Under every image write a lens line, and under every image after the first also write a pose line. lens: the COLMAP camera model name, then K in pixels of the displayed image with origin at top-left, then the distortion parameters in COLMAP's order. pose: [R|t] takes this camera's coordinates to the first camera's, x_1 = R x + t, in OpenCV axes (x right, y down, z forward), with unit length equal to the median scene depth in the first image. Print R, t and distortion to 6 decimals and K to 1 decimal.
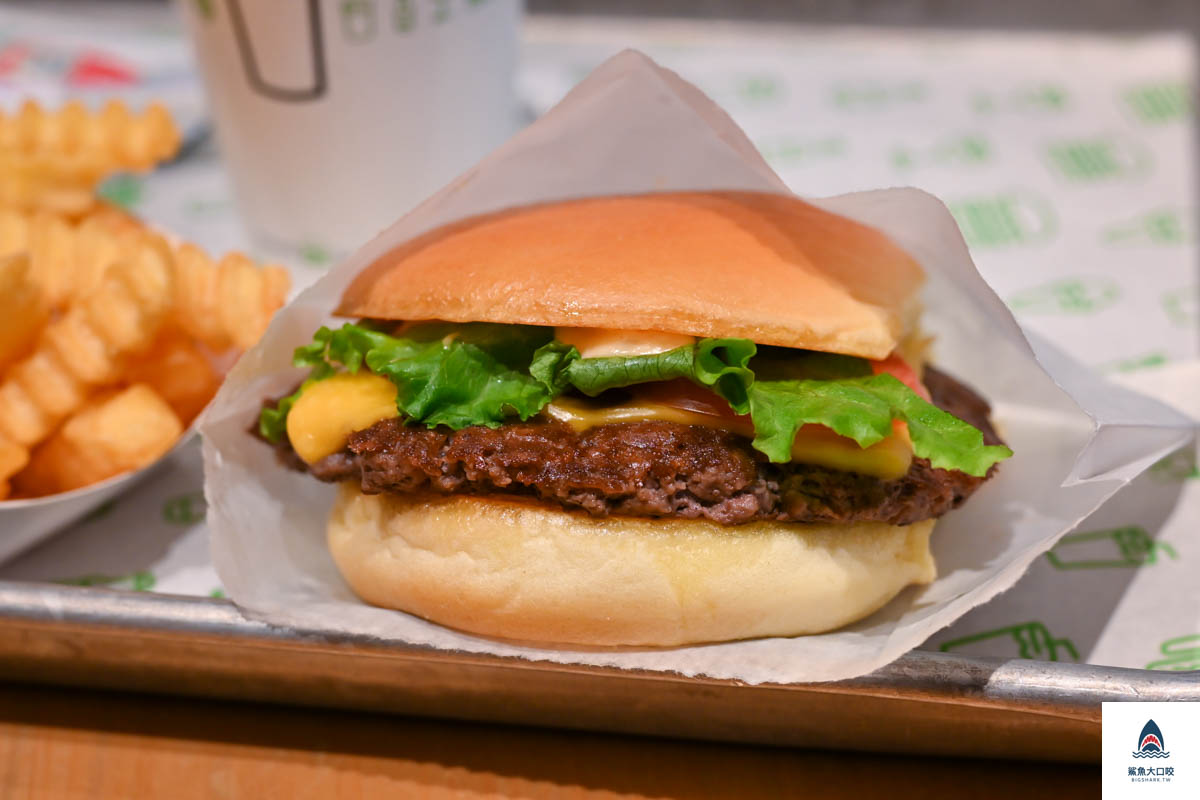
lens RADIAL K [[2614.9, 0, 600.0], [0, 2614.9, 400.0], [0, 0, 1]] dist [-0.021351, -0.261530]
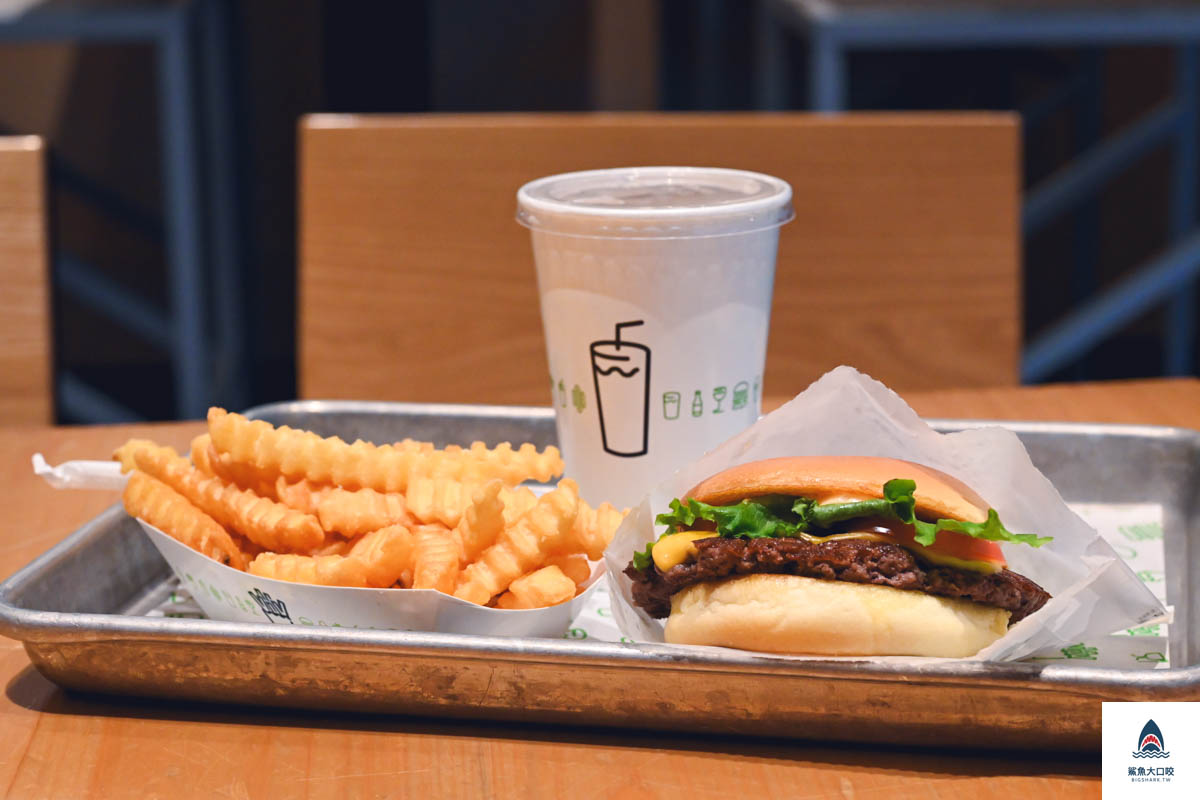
lens RADIAL K [[2614.9, 0, 600.0], [0, 2614.9, 400.0], [0, 0, 1]] dist [-0.021351, -0.261530]
pose [[0.998886, 0.039475, -0.025841, -0.118763], [-0.046222, 0.928611, -0.368165, 0.609109], [0.009463, 0.368949, 0.929401, -0.760917]]
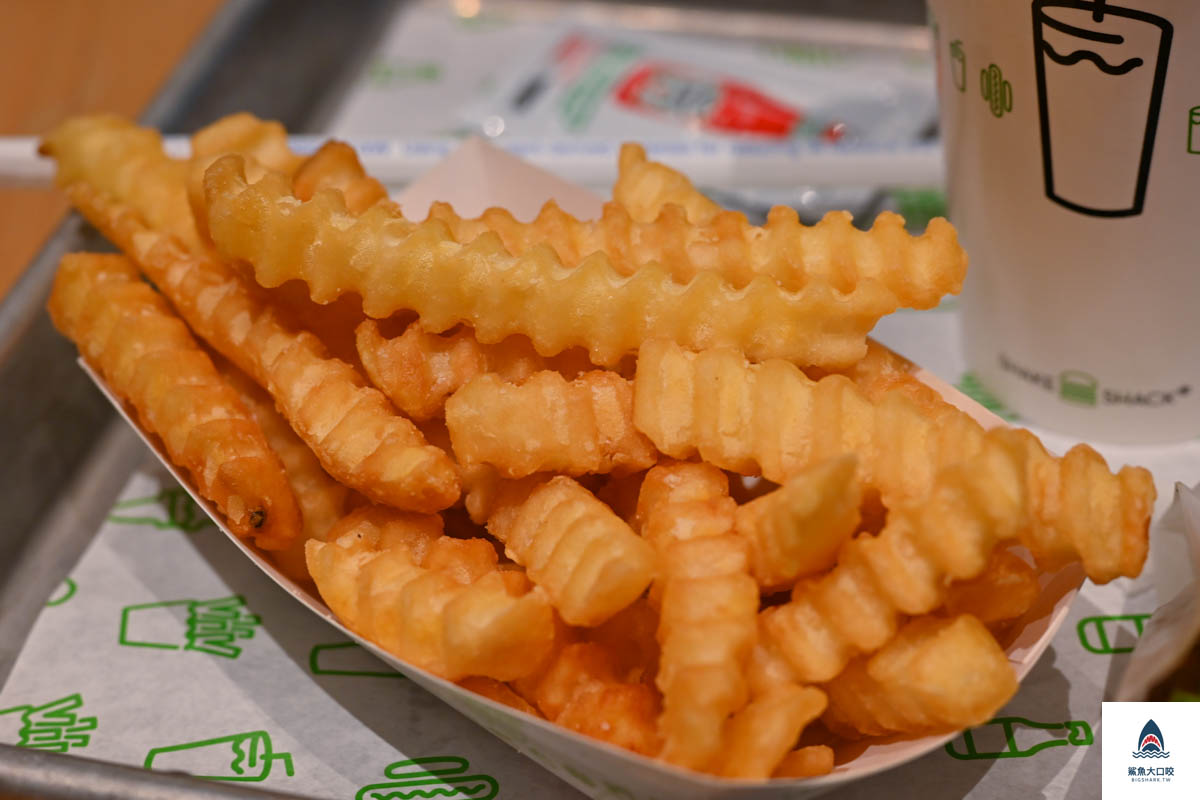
lens RADIAL K [[2636.0, 0, 600.5], [0, 2636.0, 343.9], [0, 0, 1]] dist [0.072036, 0.279499]
pose [[0.995389, 0.056912, -0.077212, -0.261110], [-0.053082, 0.997298, 0.050782, -0.139557], [0.079893, -0.046450, 0.995721, 0.225811]]
